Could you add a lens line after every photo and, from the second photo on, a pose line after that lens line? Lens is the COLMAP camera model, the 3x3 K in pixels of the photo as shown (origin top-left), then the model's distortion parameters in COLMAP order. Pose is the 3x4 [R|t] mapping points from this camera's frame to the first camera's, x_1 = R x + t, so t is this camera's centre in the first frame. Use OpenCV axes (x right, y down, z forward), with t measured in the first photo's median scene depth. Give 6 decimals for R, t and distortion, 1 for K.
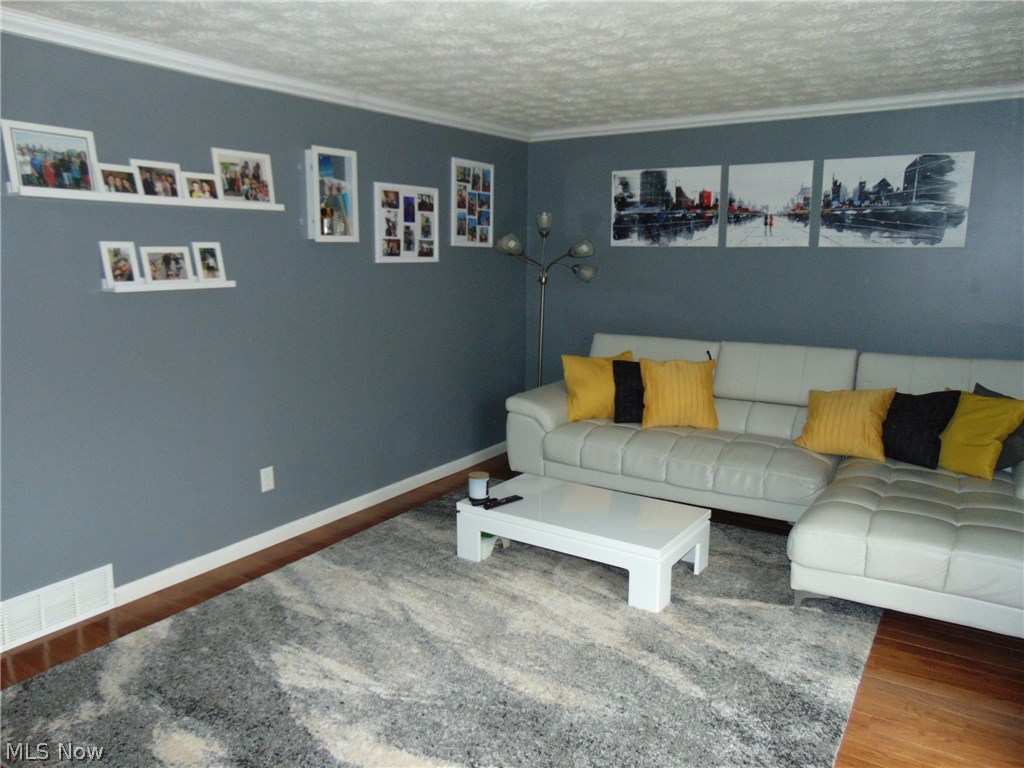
lens RADIAL K [[758.4, 0, 516.1], [0, 758.4, 382.5], [0, 0, 1]] dist [-0.046519, 0.079551]
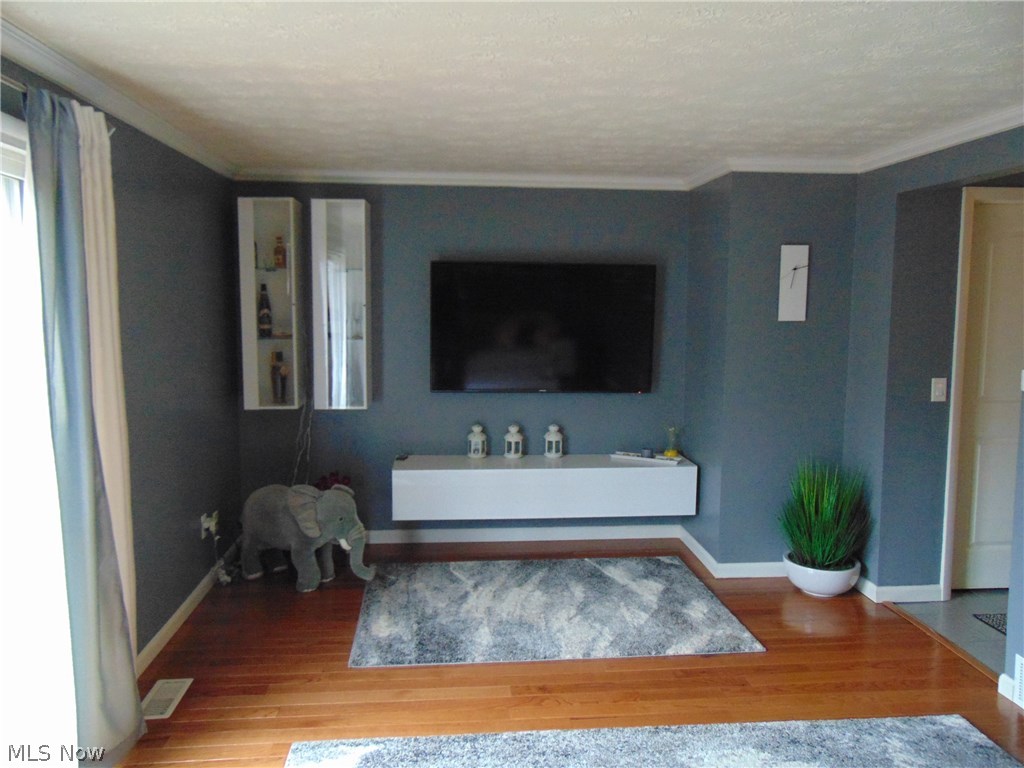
lens RADIAL K [[758.4, 0, 516.1], [0, 758.4, 382.5], [0, 0, 1]] dist [-0.046519, 0.079551]
pose [[-0.596669, -0.083516, 0.798129, -1.145668], [0.129551, 0.971500, 0.198508, -0.515353], [-0.791961, 0.221842, -0.568845, 1.513982]]
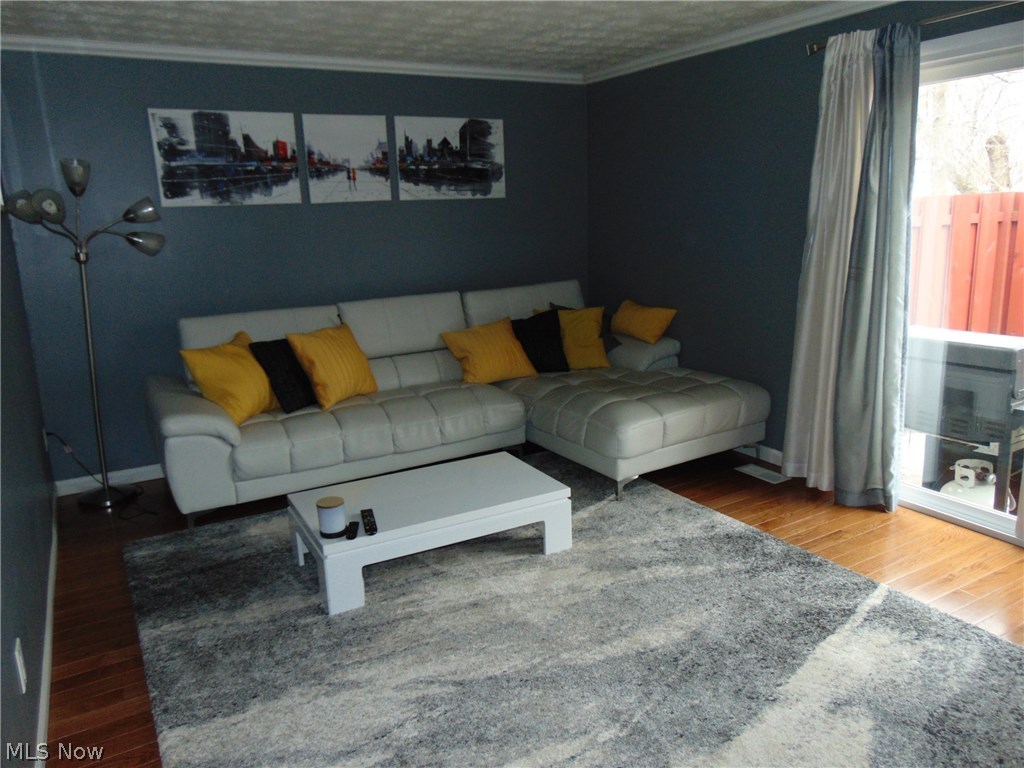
lens RADIAL K [[758.4, 0, 516.1], [0, 758.4, 382.5], [0, 0, 1]] dist [-0.046519, 0.079551]
pose [[0.455418, -0.219445, 0.862809, -0.492750], [0.186354, 0.971173, 0.148643, -0.060657], [-0.870556, 0.093093, 0.483184, 0.379425]]
